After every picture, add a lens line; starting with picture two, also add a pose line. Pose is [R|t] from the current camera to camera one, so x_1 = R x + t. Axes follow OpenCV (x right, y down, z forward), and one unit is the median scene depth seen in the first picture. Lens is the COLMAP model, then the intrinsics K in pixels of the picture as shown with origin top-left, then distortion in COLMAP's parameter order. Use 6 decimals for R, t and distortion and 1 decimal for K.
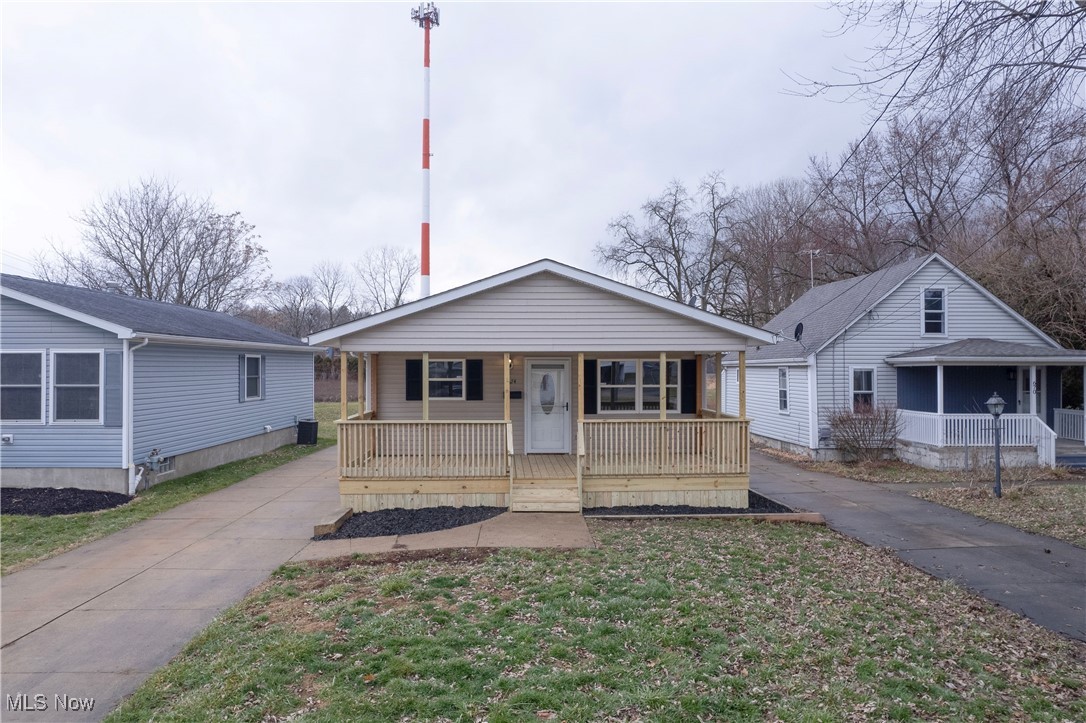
lens RADIAL K [[702.1, 0, 543.0], [0, 702.1, 361.5], [0, 0, 1]] dist [-0.036977, 0.000980]
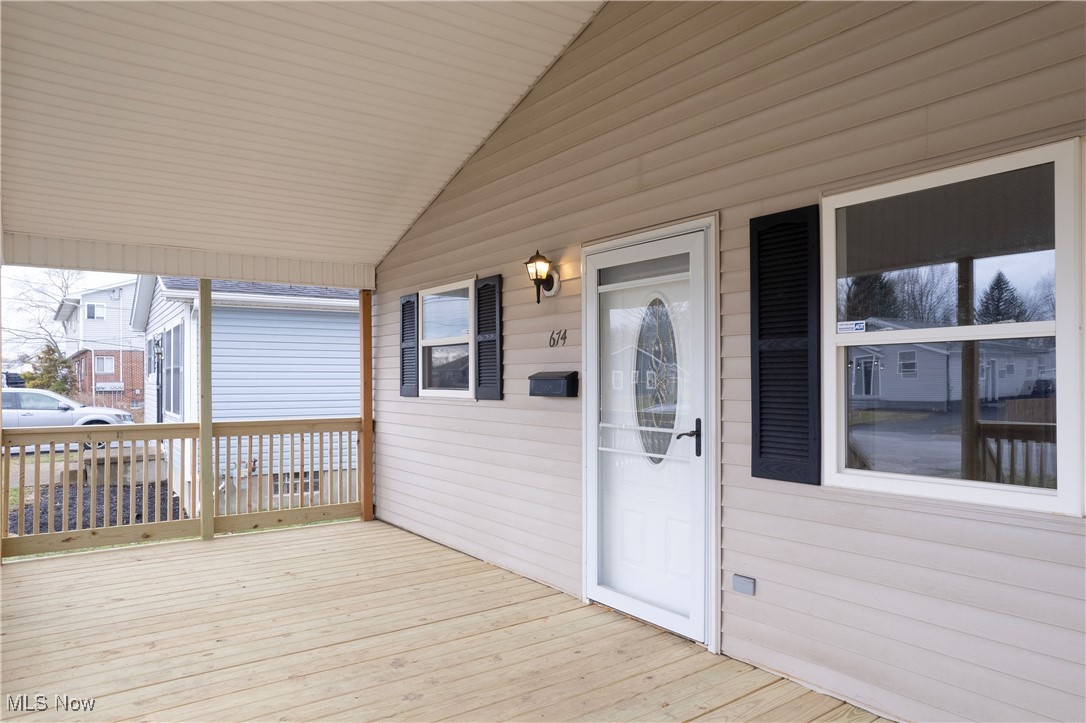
lens RADIAL K [[712.0, 0, 543.0], [0, 712.0, 361.5], [0, 0, 1]] dist [-0.069743, 0.067546]
pose [[0.552668, -0.024055, -0.833054, 0.194066], [0.012836, 0.999710, -0.020352, 0.043839], [0.833303, 0.000554, 0.552817, 0.829330]]
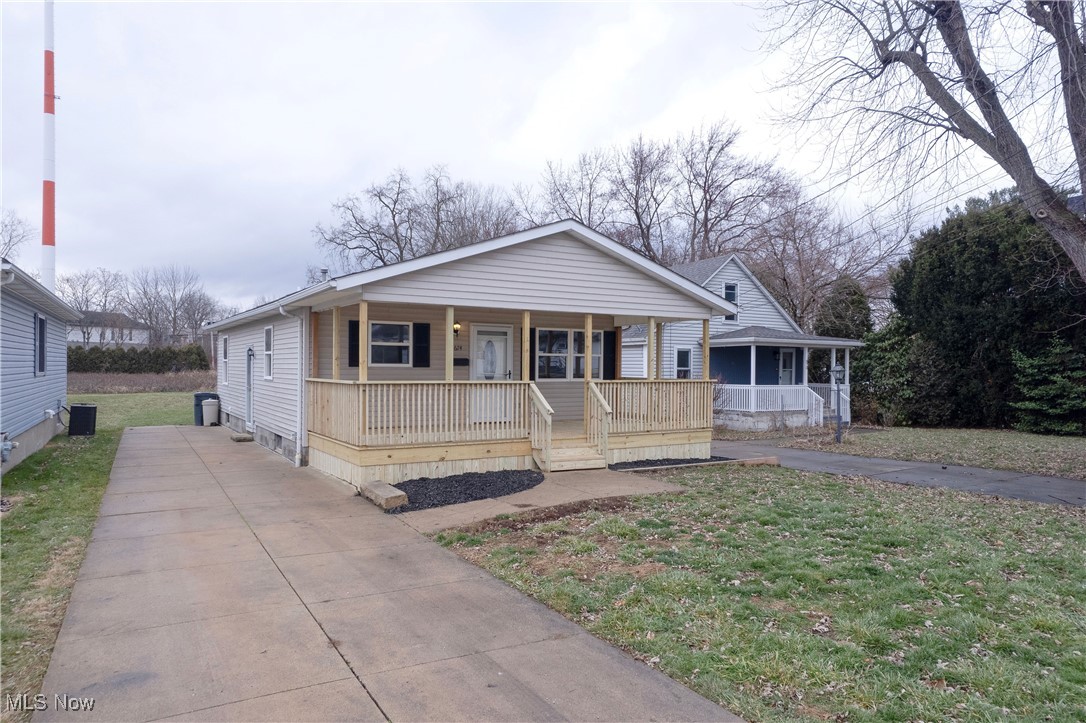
lens RADIAL K [[712.0, 0, 543.0], [0, 712.0, 361.5], [0, 0, 1]] dist [-0.069743, 0.067546]
pose [[0.877252, 0.011228, 0.479898, -0.403059], [-0.012102, 0.999926, -0.001273, 0.046671], [-0.479877, -0.004691, 0.877323, 0.100969]]
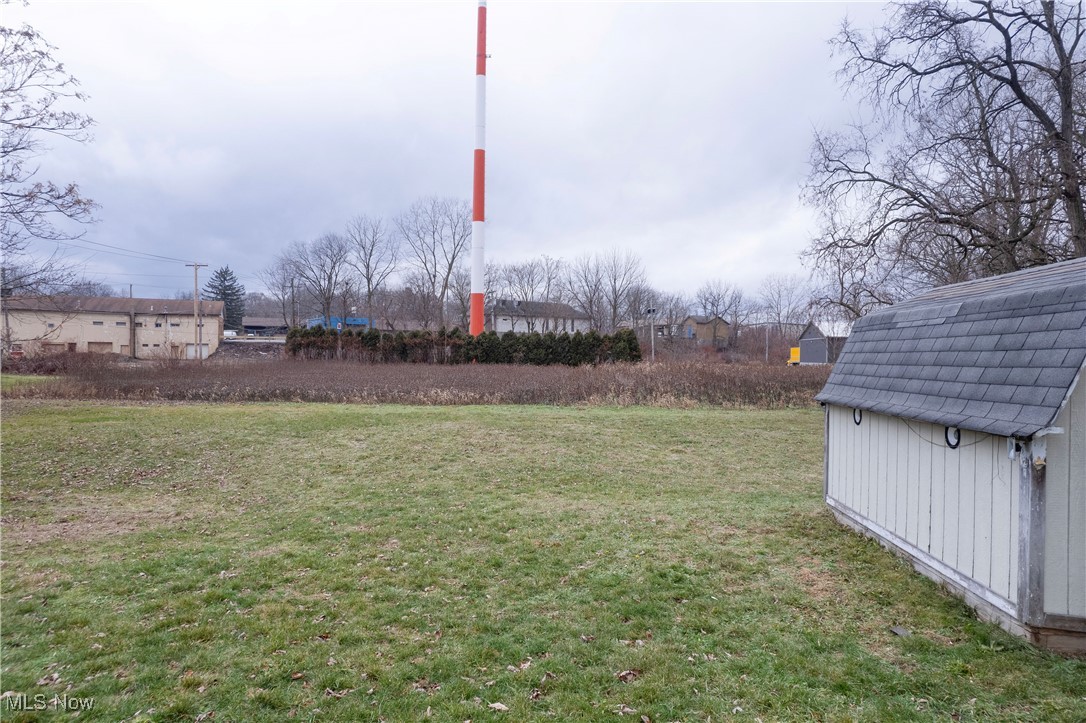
lens RADIAL K [[712.0, 0, 543.0], [0, 712.0, 361.5], [0, 0, 1]] dist [-0.069743, 0.067546]
pose [[0.994752, 0.016934, -0.100904, -0.188794], [-0.015571, 0.999777, 0.014276, 0.087347], [0.101123, -0.012630, 0.994794, 2.149296]]
